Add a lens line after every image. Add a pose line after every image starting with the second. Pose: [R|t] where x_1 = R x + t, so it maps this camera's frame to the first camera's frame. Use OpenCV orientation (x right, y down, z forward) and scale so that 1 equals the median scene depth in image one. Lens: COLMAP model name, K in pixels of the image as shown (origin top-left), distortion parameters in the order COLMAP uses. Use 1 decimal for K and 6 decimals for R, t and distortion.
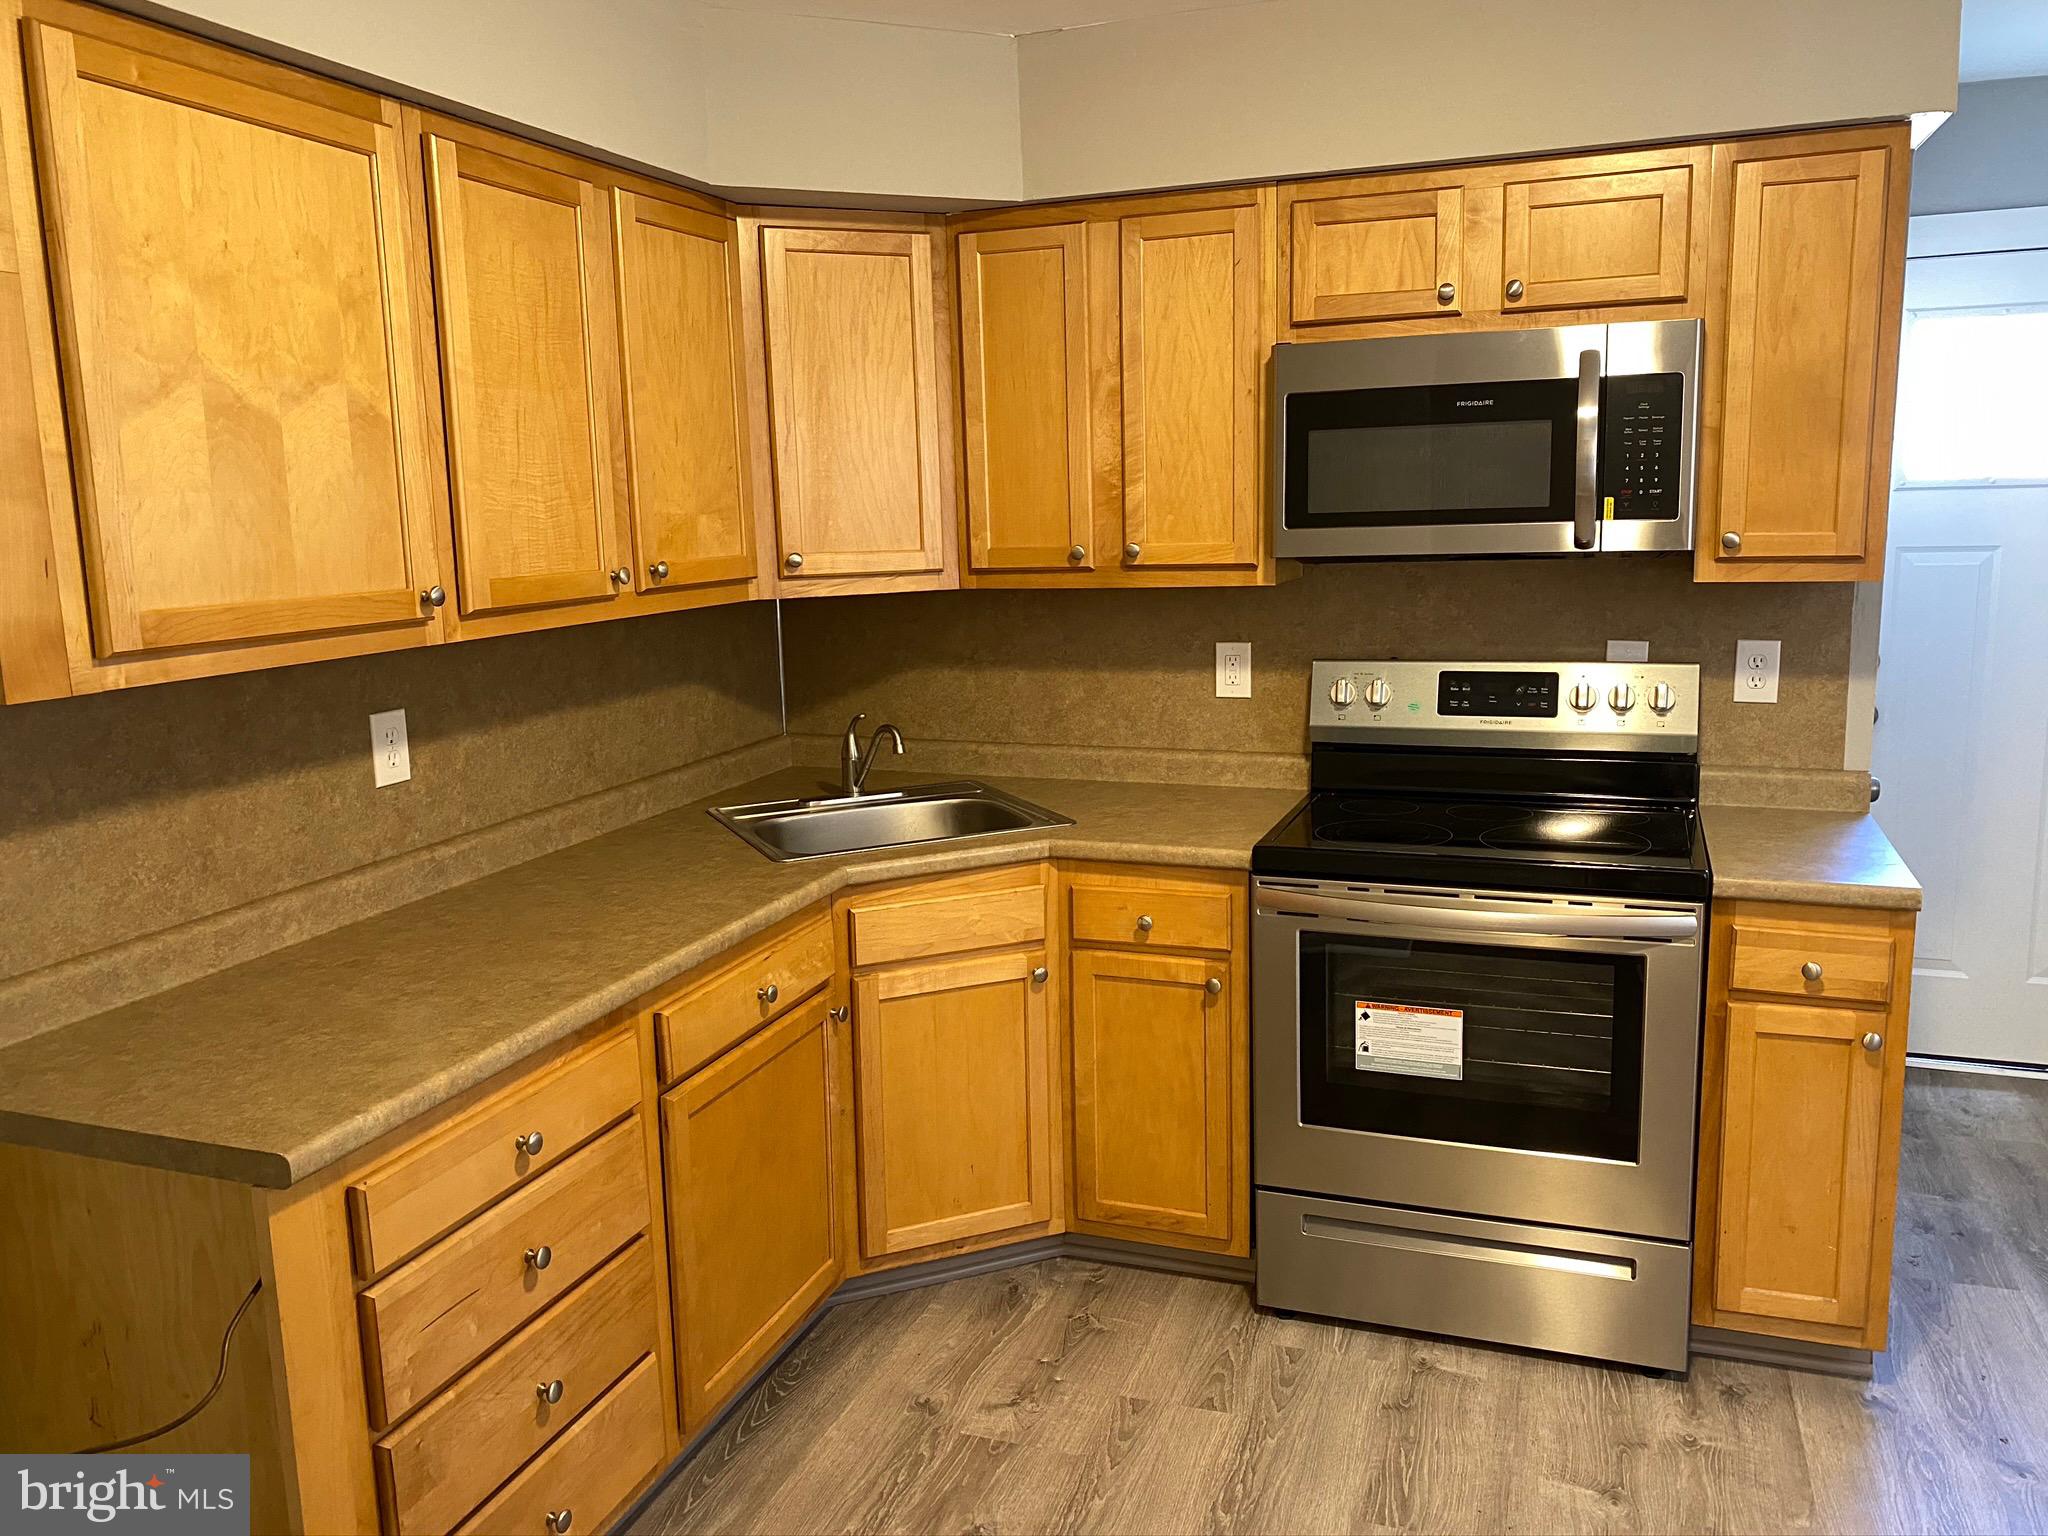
lens RADIAL K [[1562.5, 0, 1048.2], [0, 1562.5, 763.3], [0, 0, 1]] dist [0.014507, -0.024824]
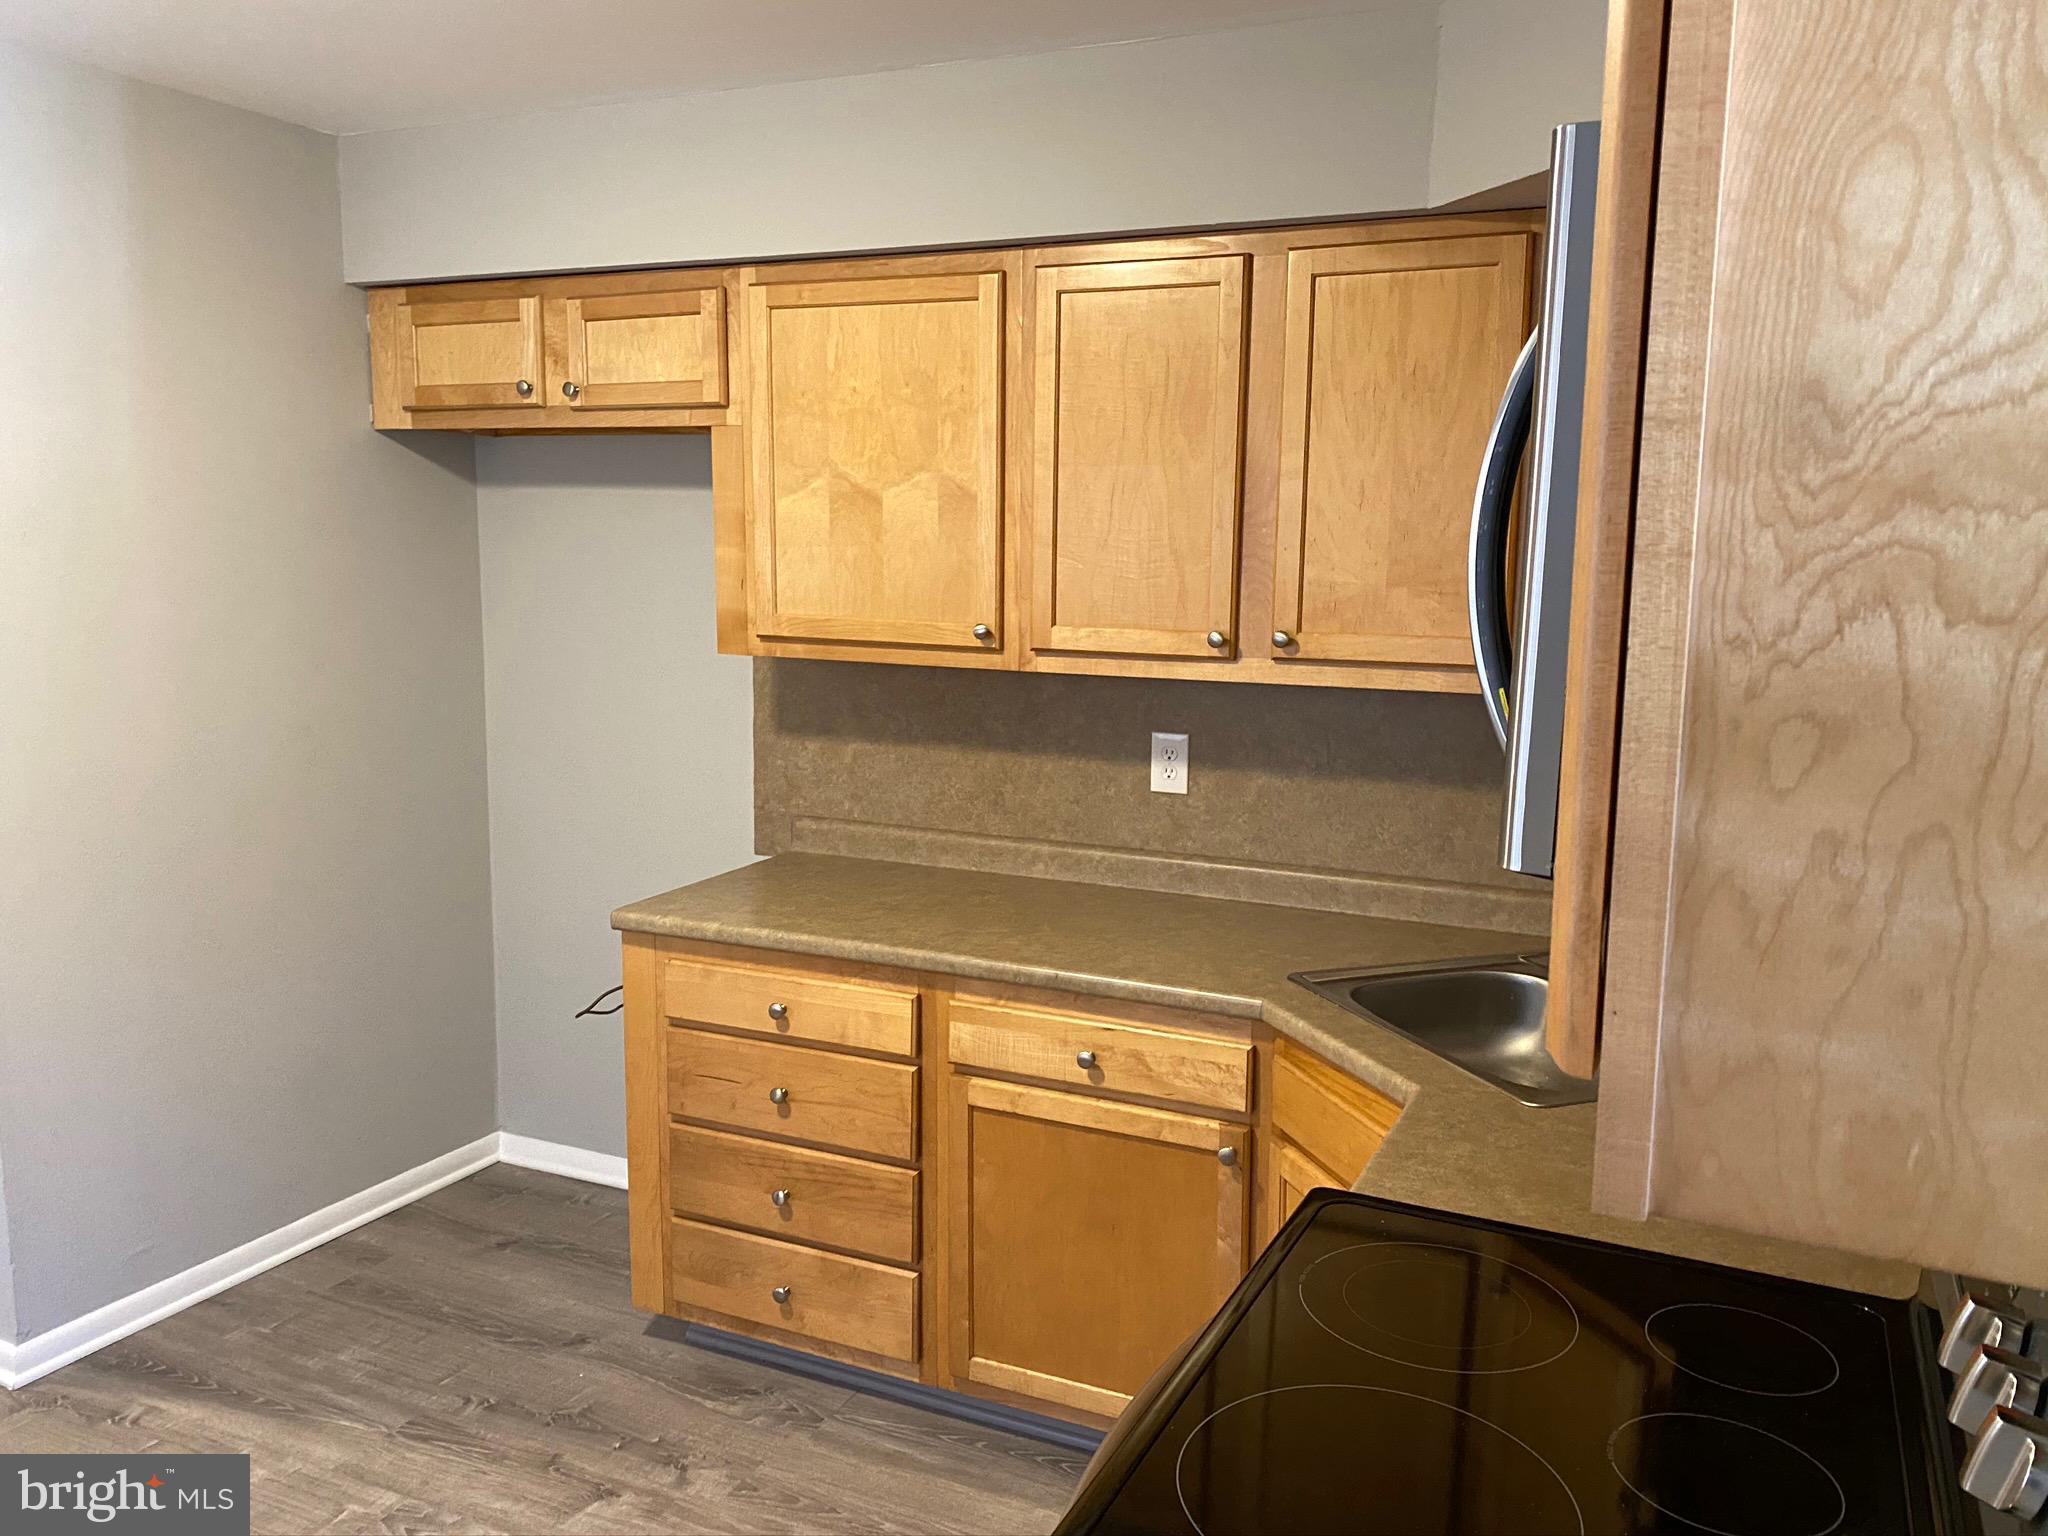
lens RADIAL K [[1562.5, 0, 1066.7], [0, 1562.5, 758.1], [0, 0, 1]] dist [0.014507, -0.024824]
pose [[-0.091740, 0.159842, -0.982870, 0.722953], [-0.184302, 0.967254, 0.174505, -0.196968], [0.978579, 0.197154, -0.059277, 0.945177]]
